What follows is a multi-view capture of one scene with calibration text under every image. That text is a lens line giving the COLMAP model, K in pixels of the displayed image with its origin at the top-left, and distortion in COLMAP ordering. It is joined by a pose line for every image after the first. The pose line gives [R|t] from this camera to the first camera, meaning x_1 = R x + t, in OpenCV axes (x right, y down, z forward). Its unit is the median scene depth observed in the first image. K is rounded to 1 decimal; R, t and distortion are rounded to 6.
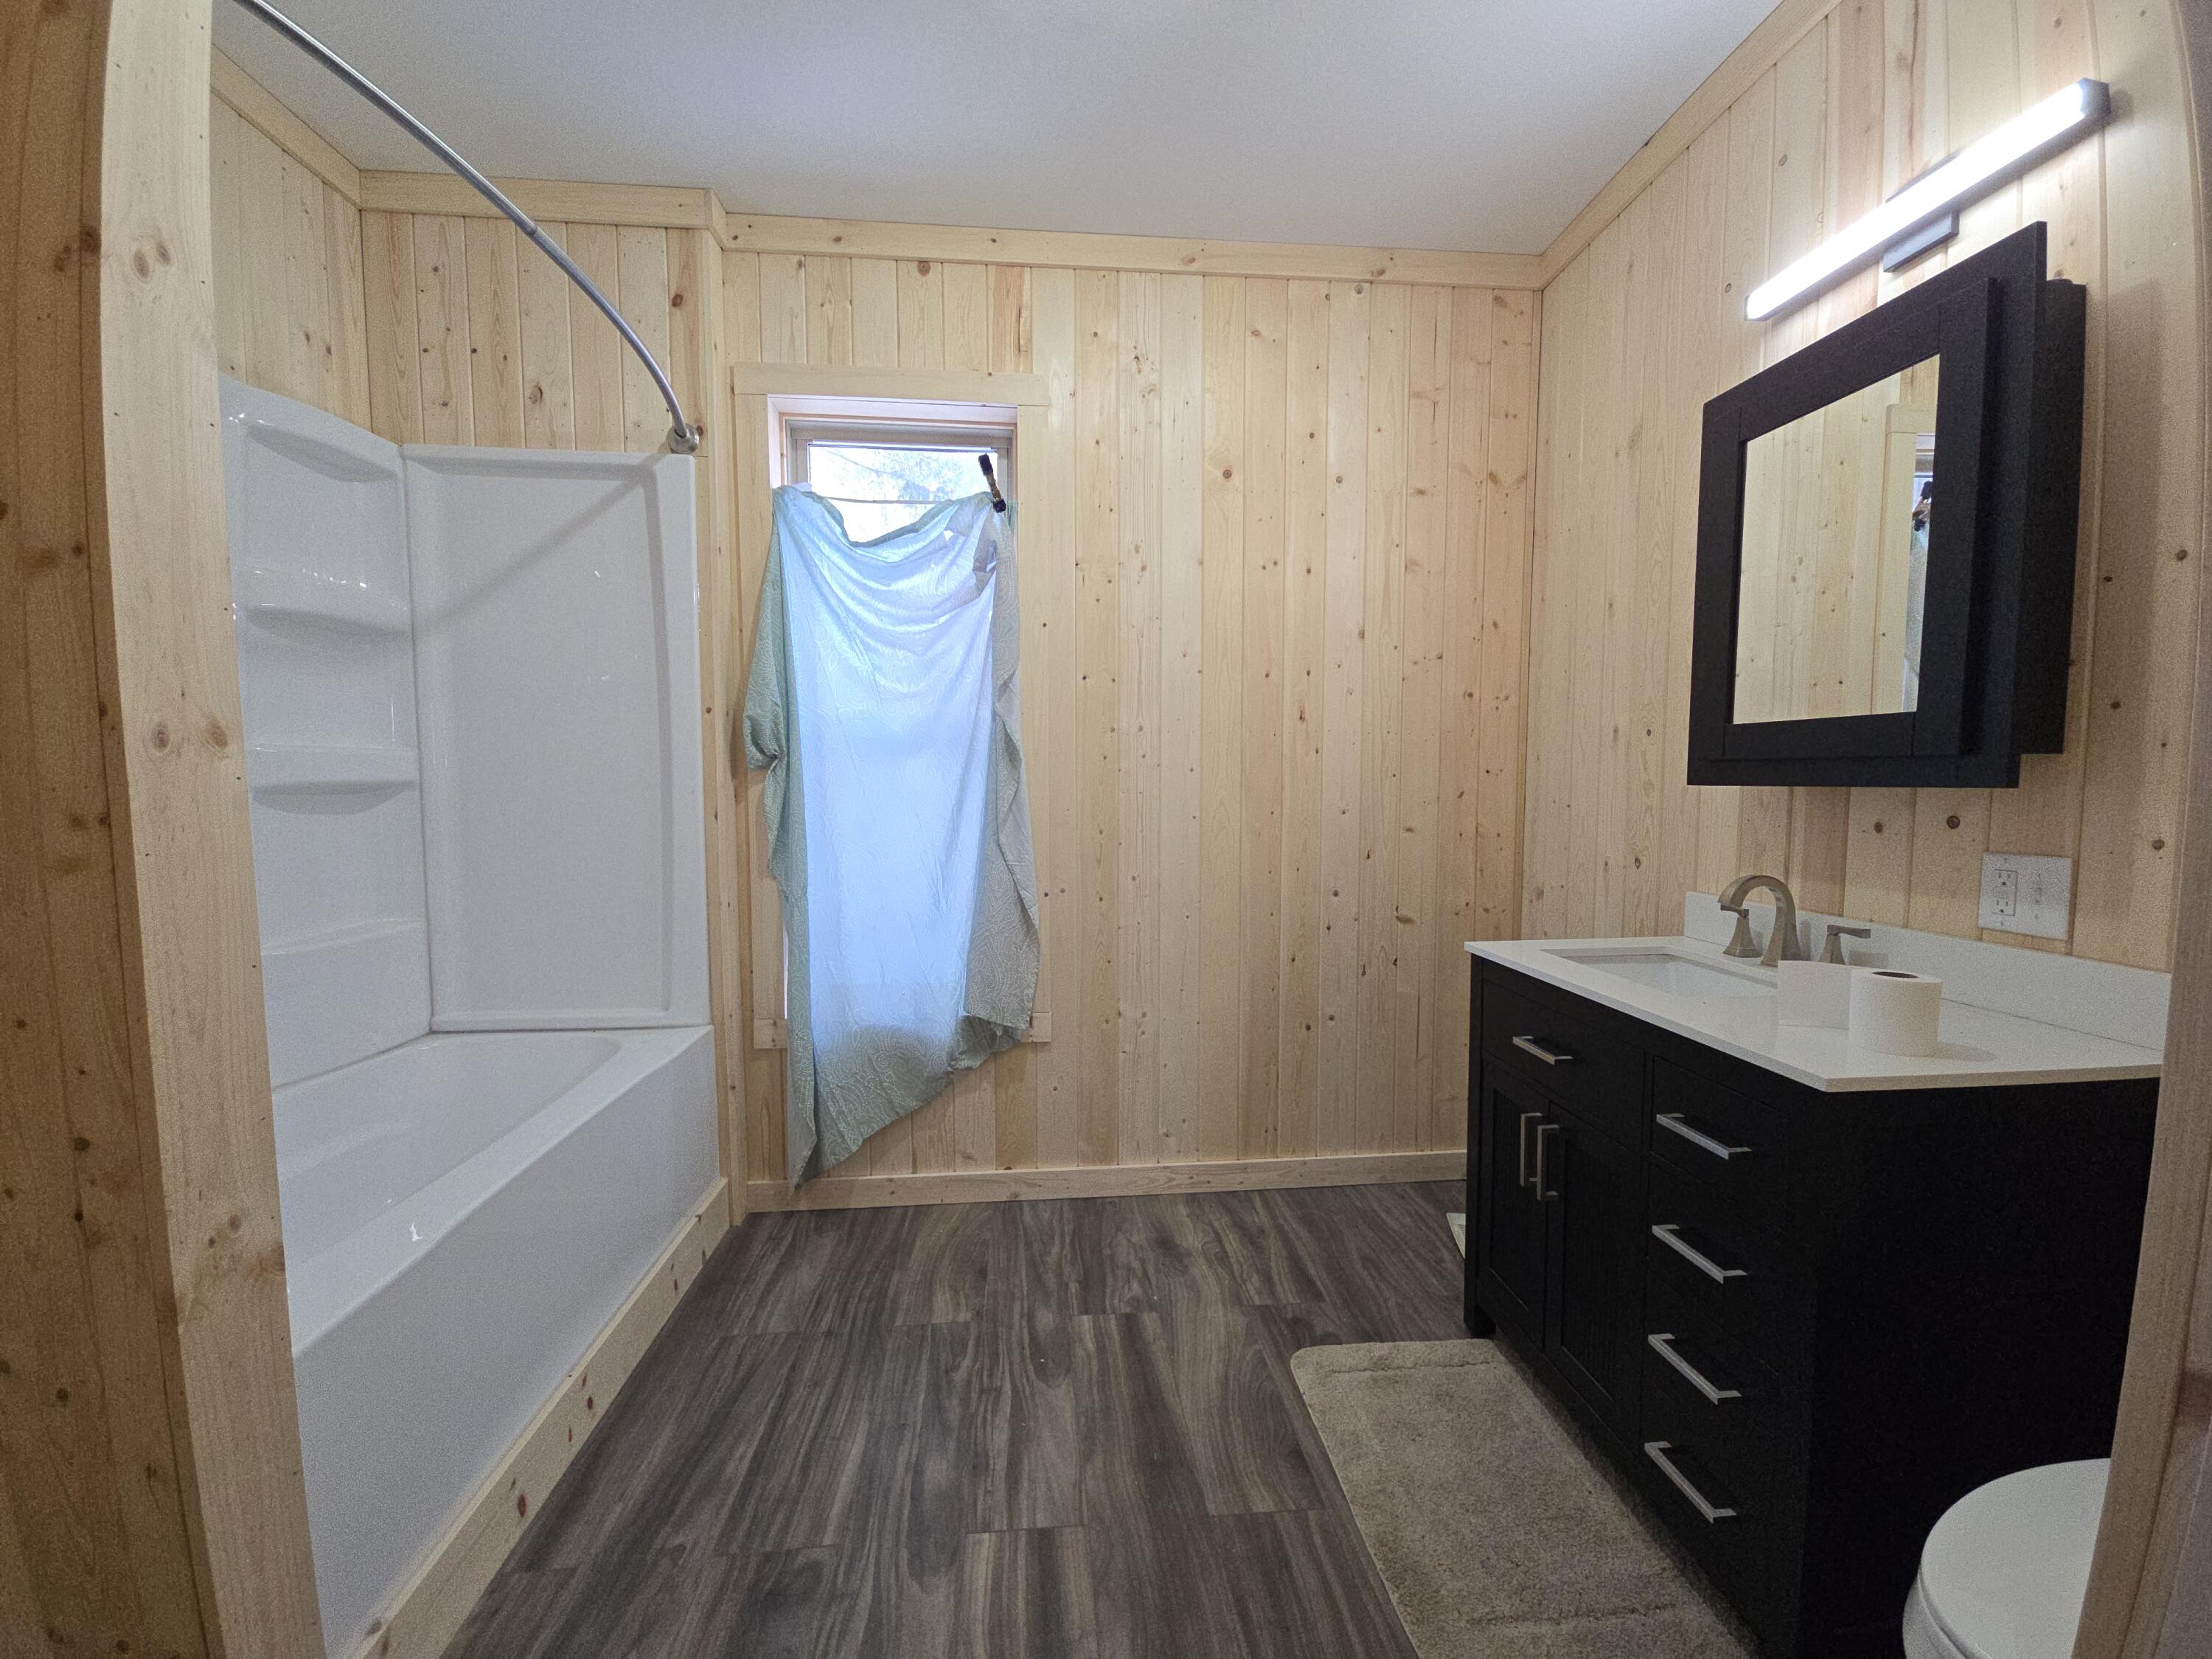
lens RADIAL K [[890.3, 0, 1108.1], [0, 890.3, 847.9], [0, 0, 1]] dist [0.000541, -0.003898]
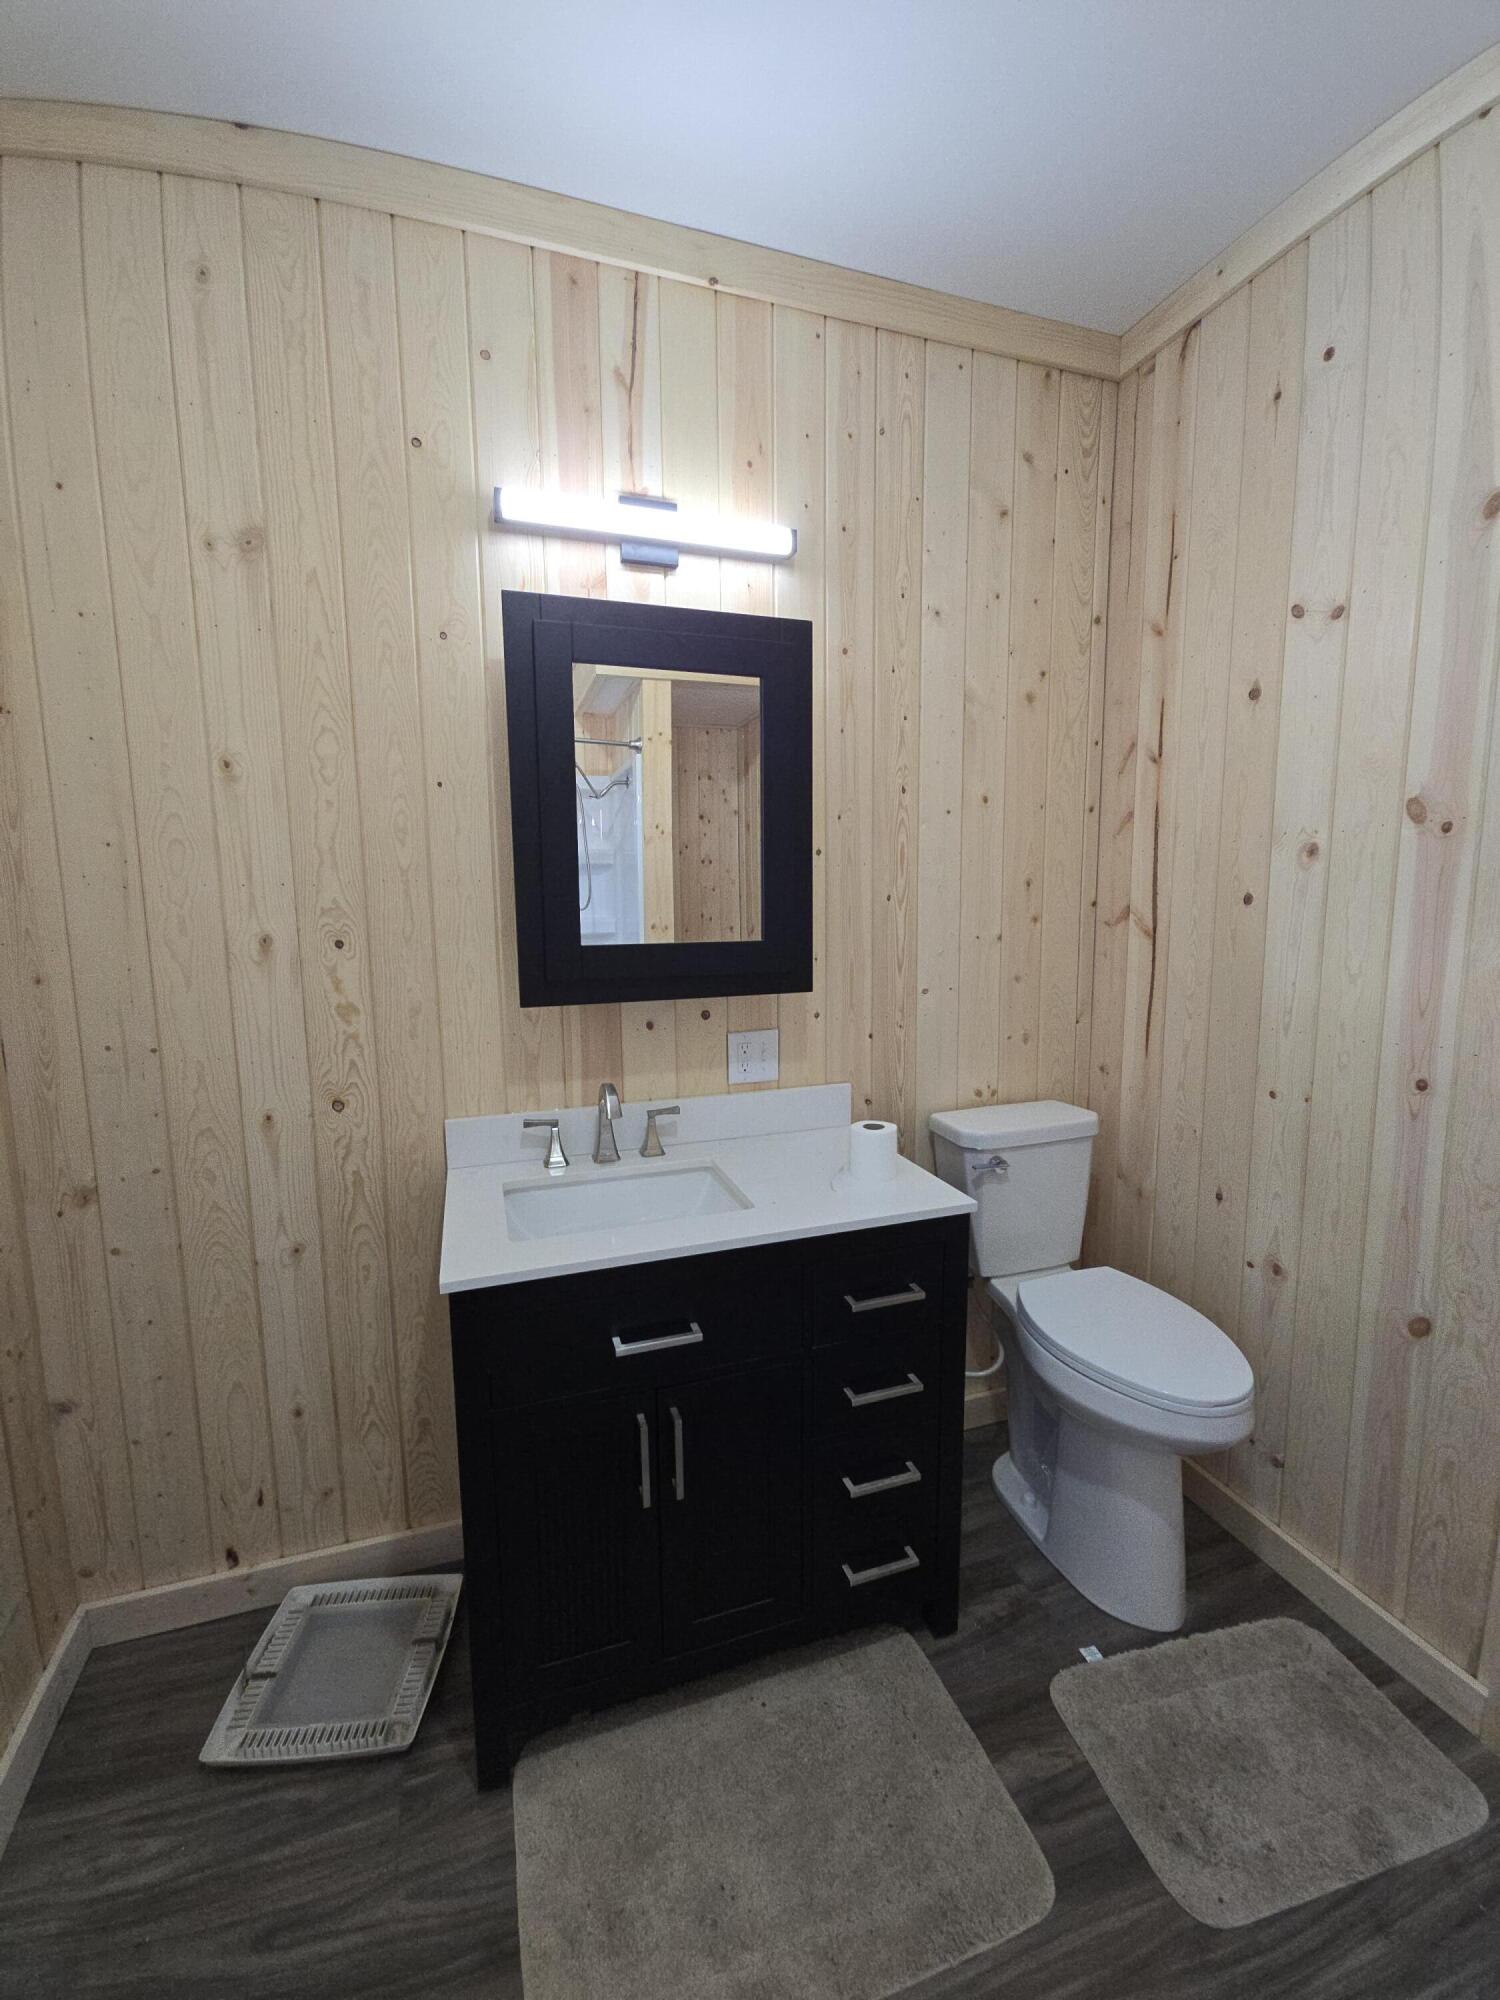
lens RADIAL K [[805.0, 0, 743.6], [0, 805.0, 1002.7], [0, 0, 1]] dist [0.000541, -0.003898]
pose [[-0.228131, -0.117583, 0.966504, -0.204990], [0.091057, 0.985753, 0.141418, -0.166207], [-0.969363, 0.120269, -0.214174, 0.912282]]
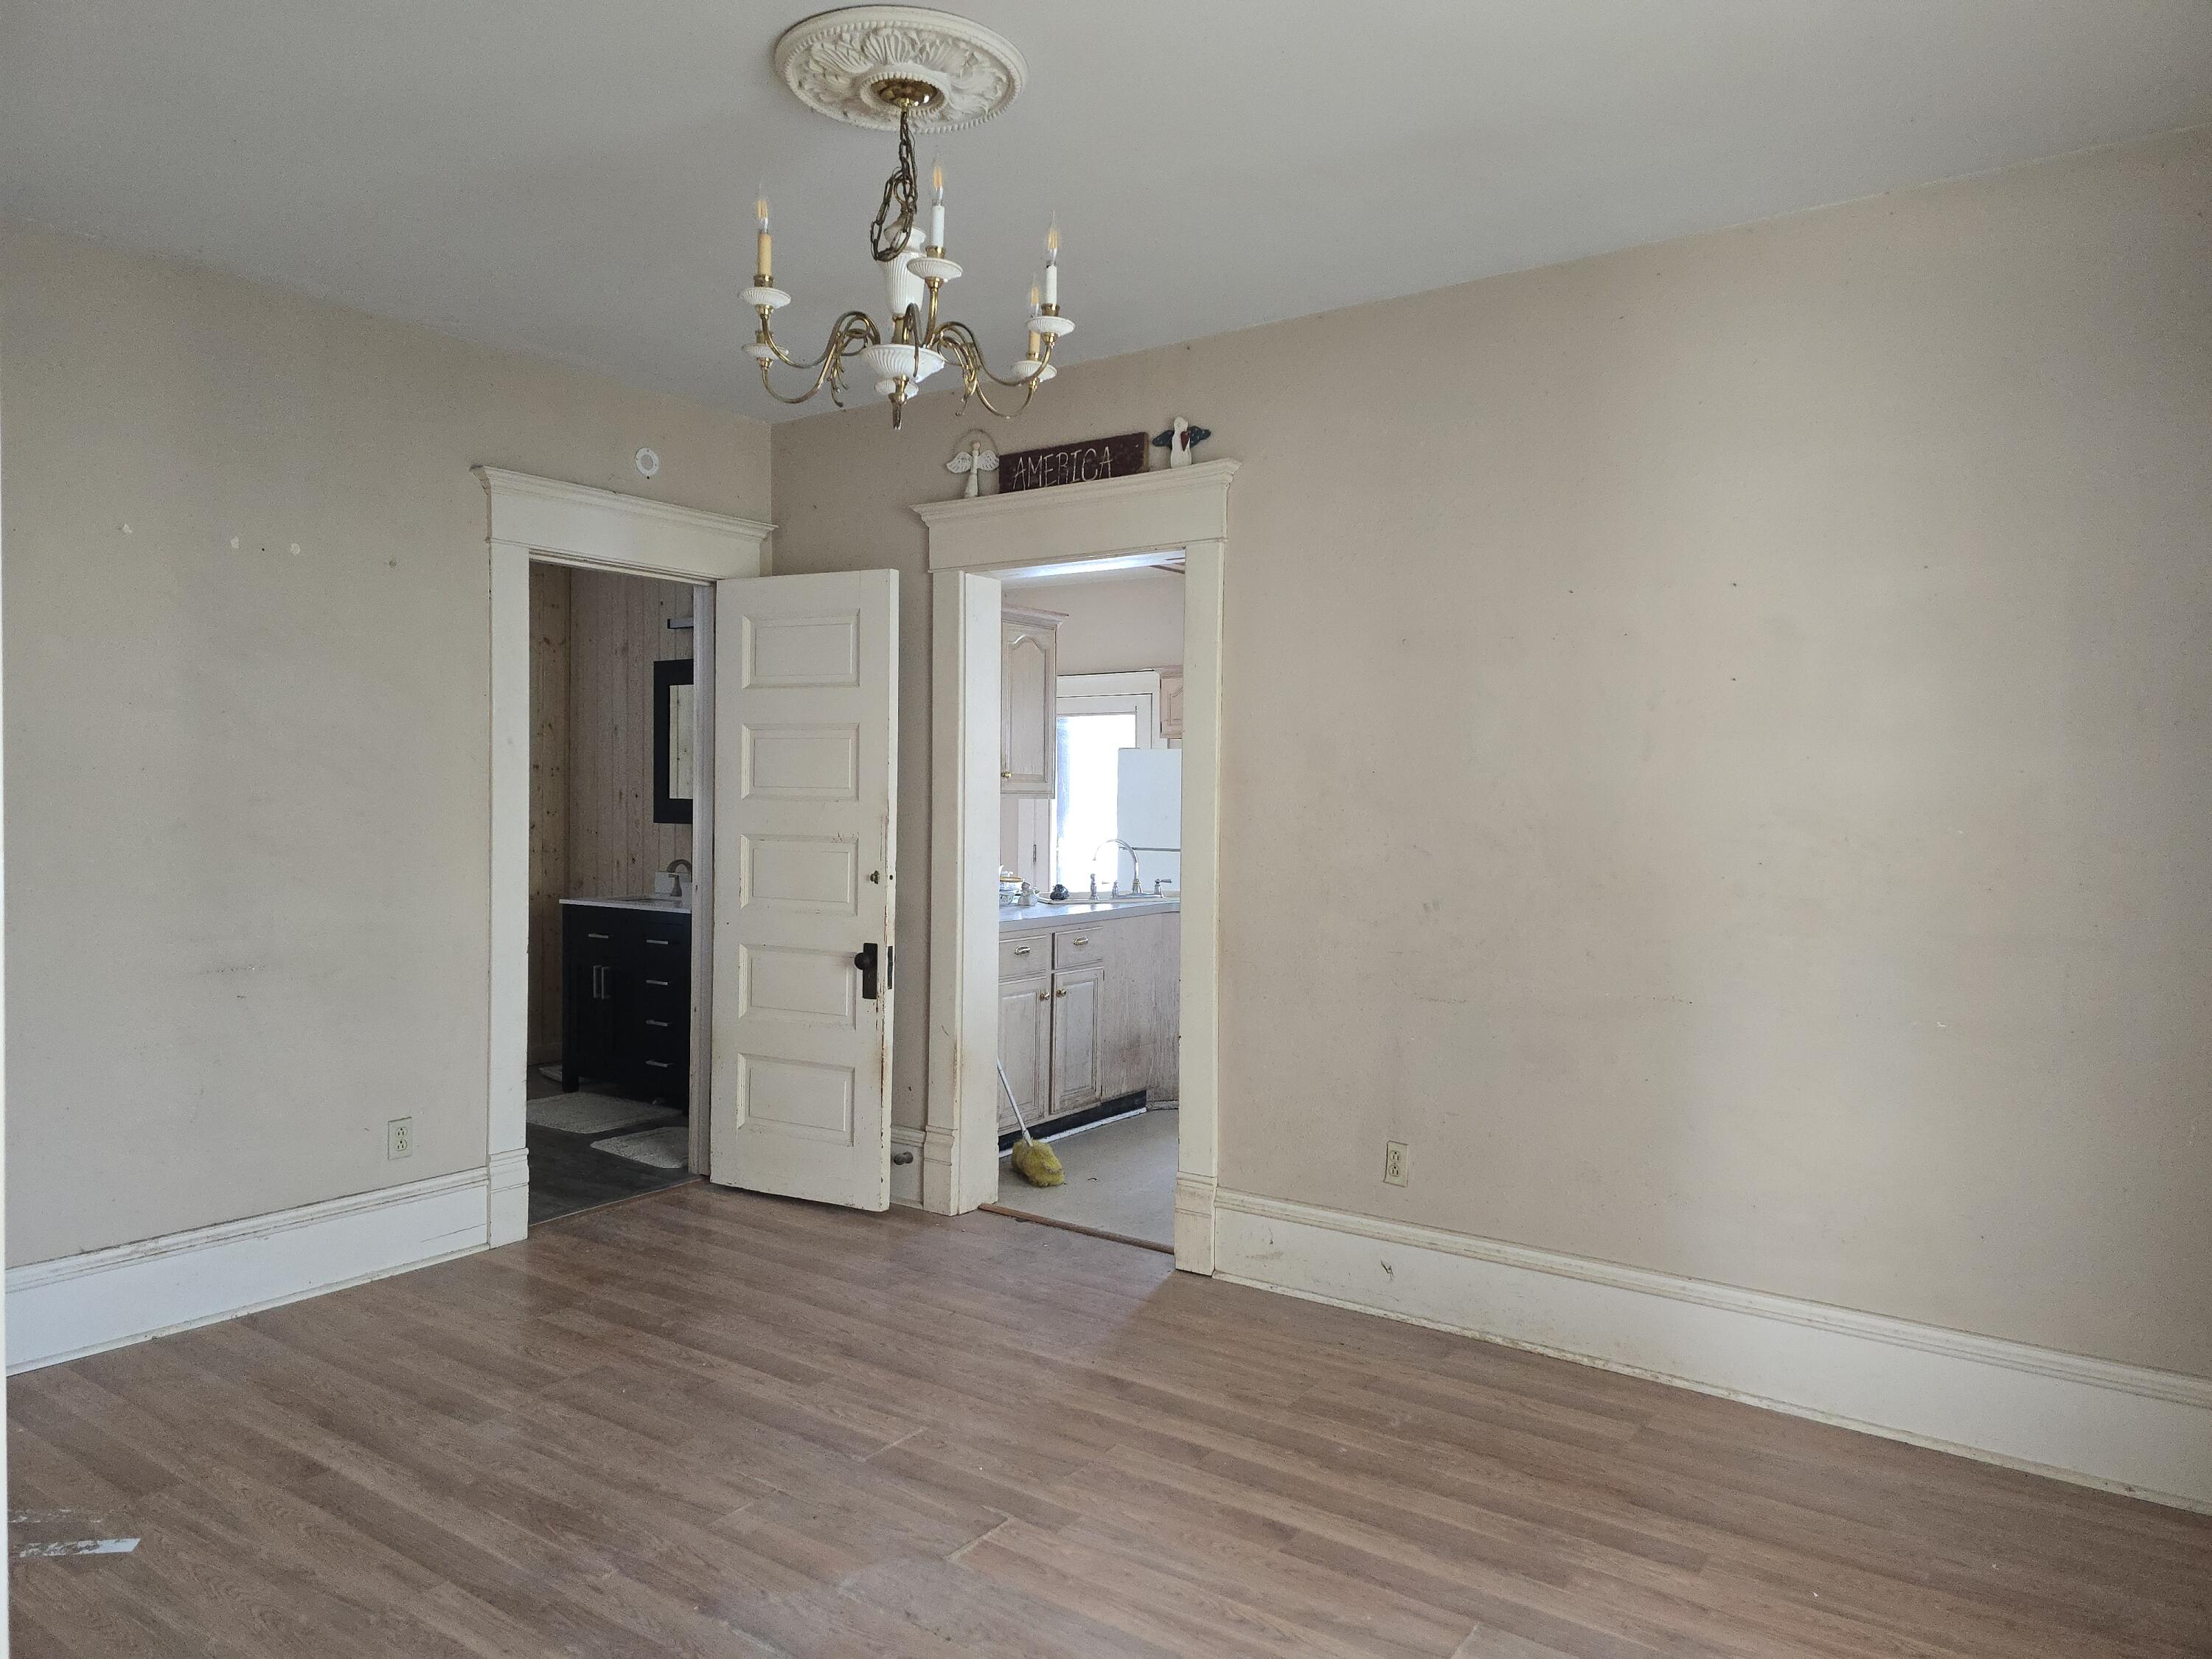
lens RADIAL K [[1414.2, 0, 1124.7], [0, 1414.2, 828.8], [0, 0, 1]] dist [0.012057, -0.002821]
pose [[0.632757, -0.005428, 0.774332, -1.329237], [0.048518, 0.998289, -0.032649, 0.115982], [-0.772829, 0.058227, 0.631937, -2.120086]]
